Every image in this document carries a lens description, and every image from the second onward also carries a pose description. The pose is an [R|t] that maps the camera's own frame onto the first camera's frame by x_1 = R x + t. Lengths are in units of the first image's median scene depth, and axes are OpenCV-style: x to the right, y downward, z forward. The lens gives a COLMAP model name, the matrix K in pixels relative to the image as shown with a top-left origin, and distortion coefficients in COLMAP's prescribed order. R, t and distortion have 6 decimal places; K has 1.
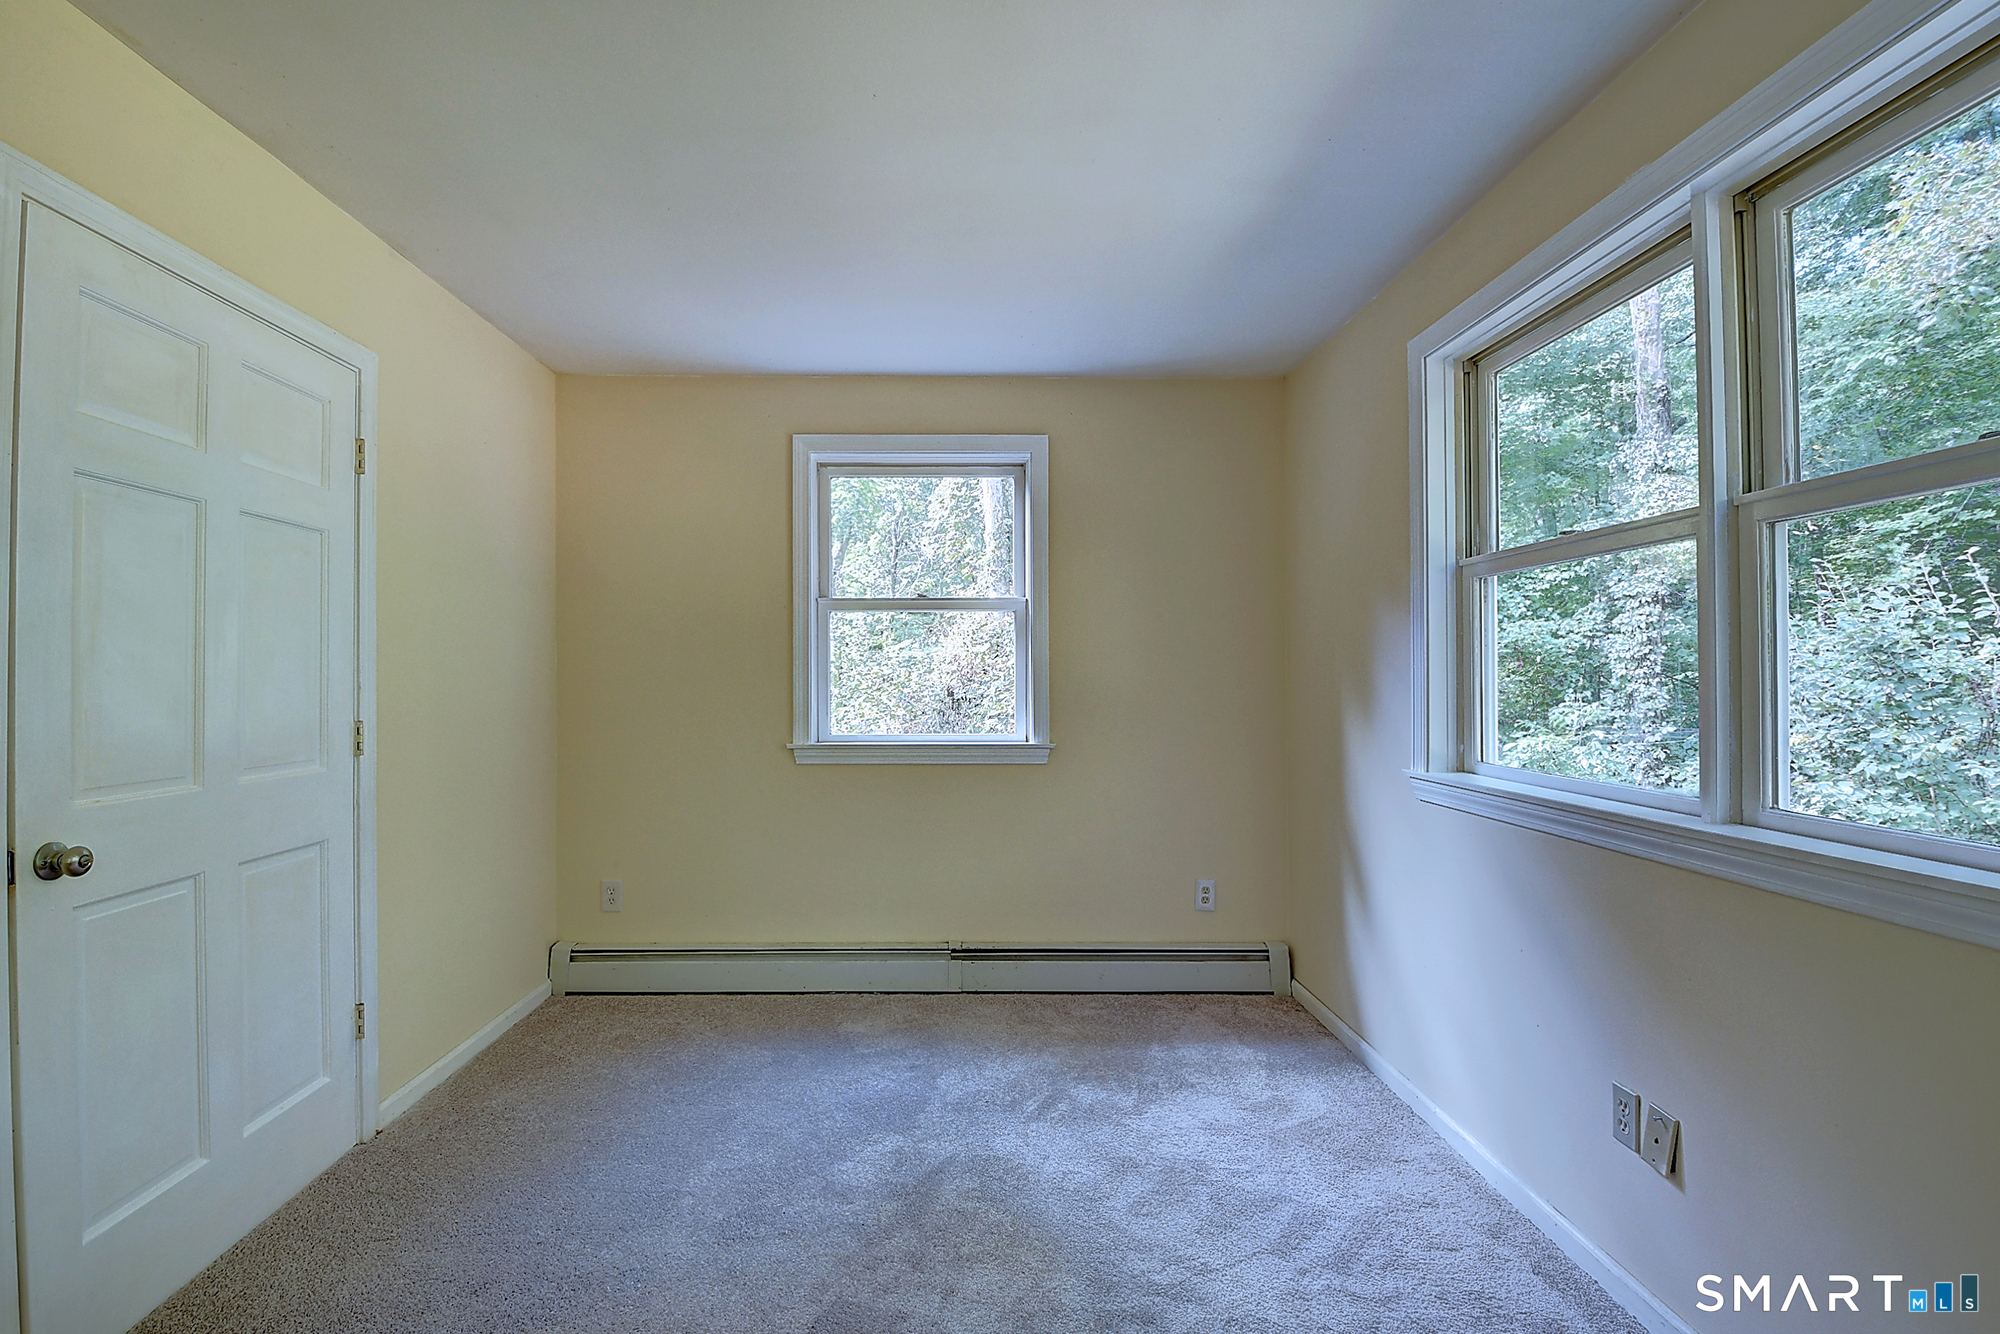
lens RADIAL K [[915.7, 0, 973.0], [0, 915.7, 668.5], [0, 0, 1]] dist [0.019945, -0.027715]
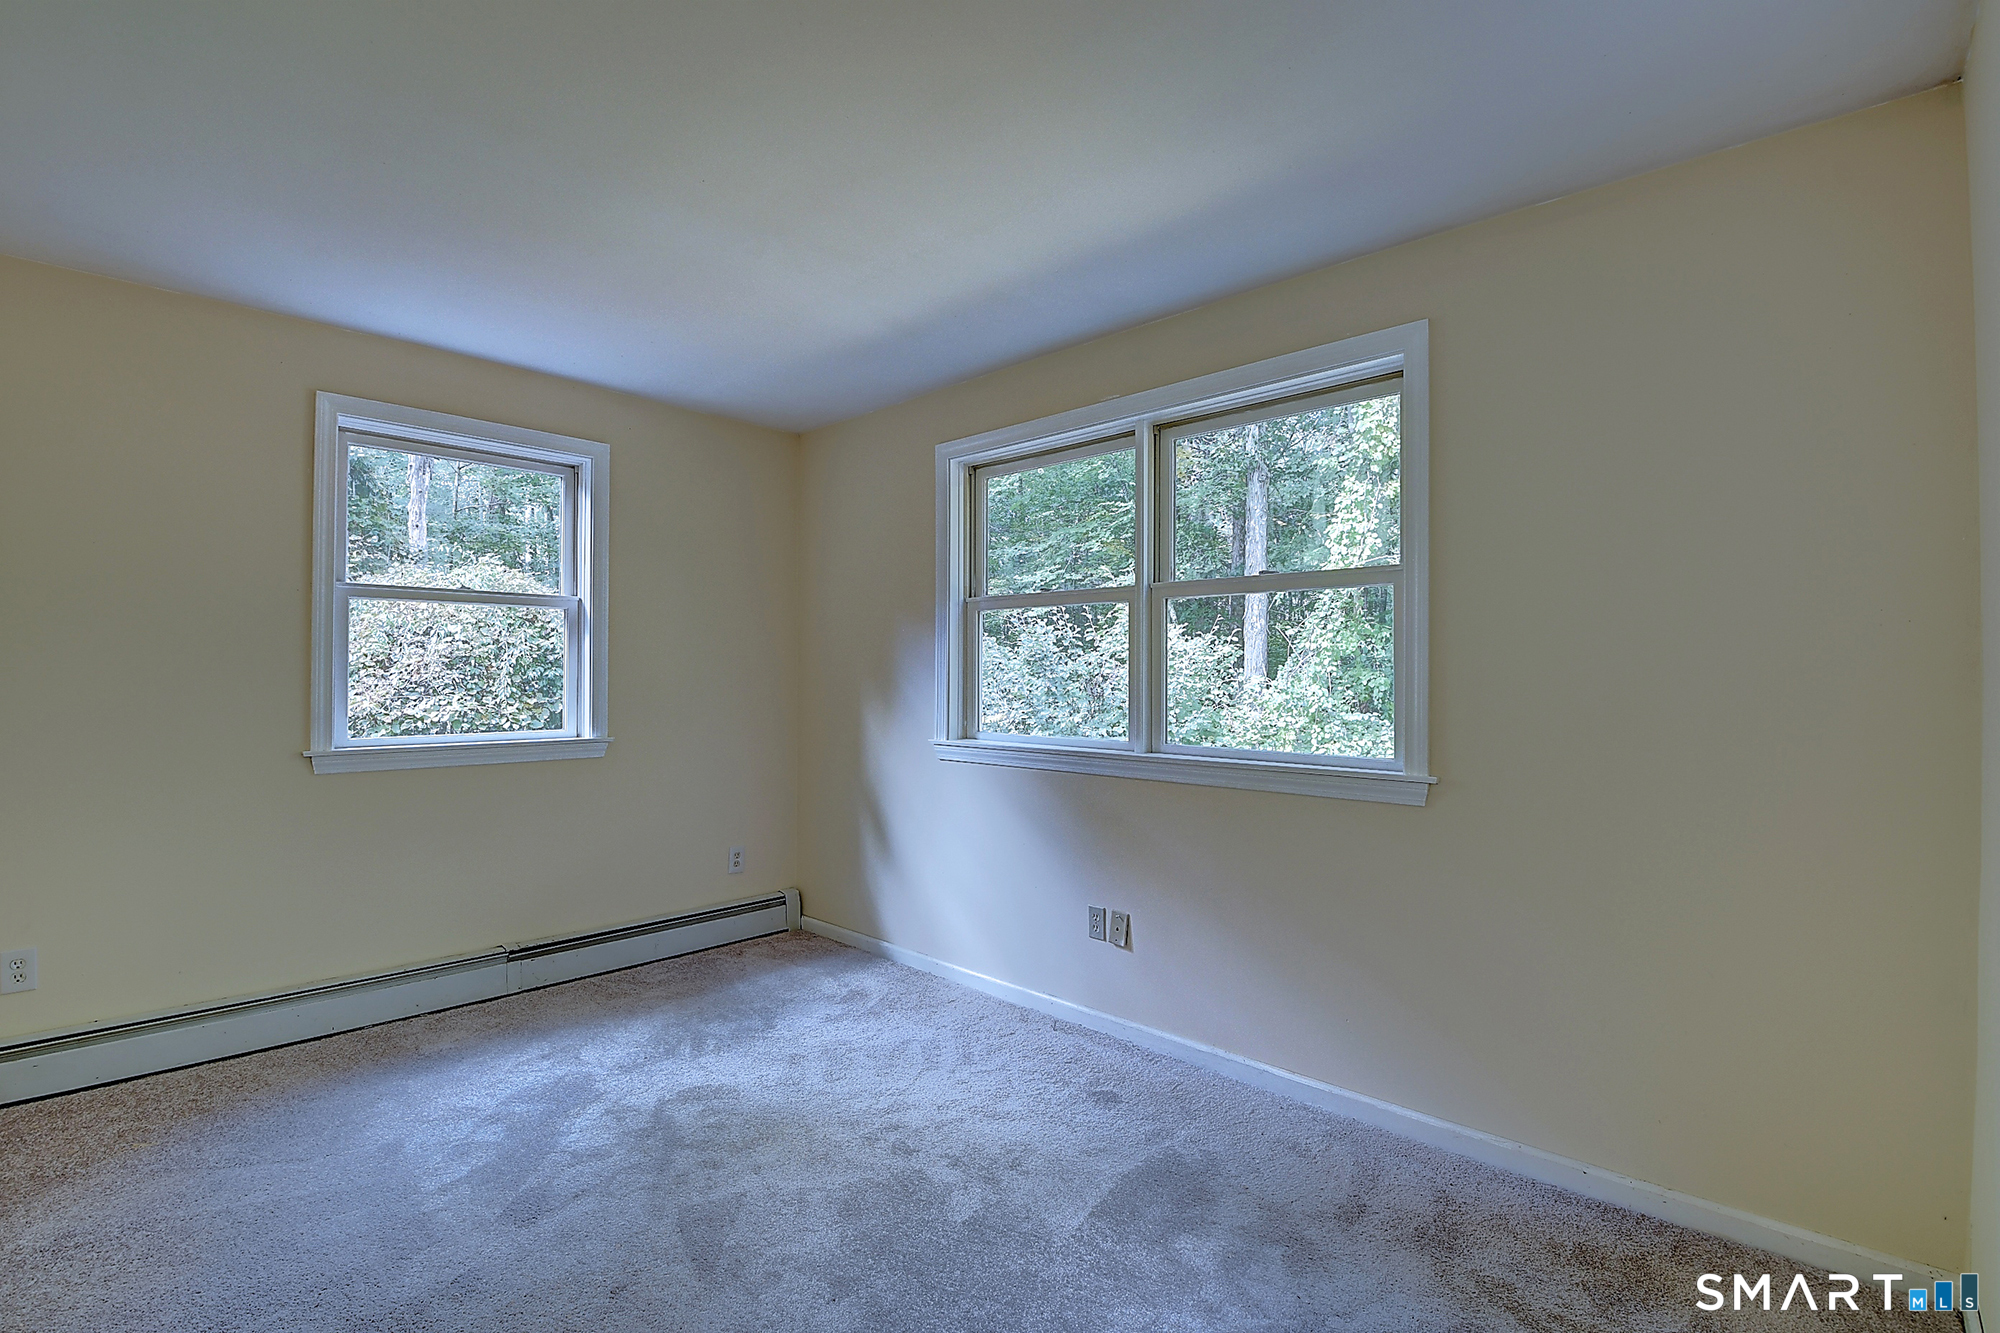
lens RADIAL K [[915.7, 0, 973.0], [0, 915.7, 668.0], [0, 0, 1]] dist [0.019945, -0.027715]
pose [[0.700979, 0.008832, 0.713127, -0.434718], [-0.011704, 0.999931, -0.000880, -0.002146], [-0.713086, -0.007730, 0.701034, -0.047769]]
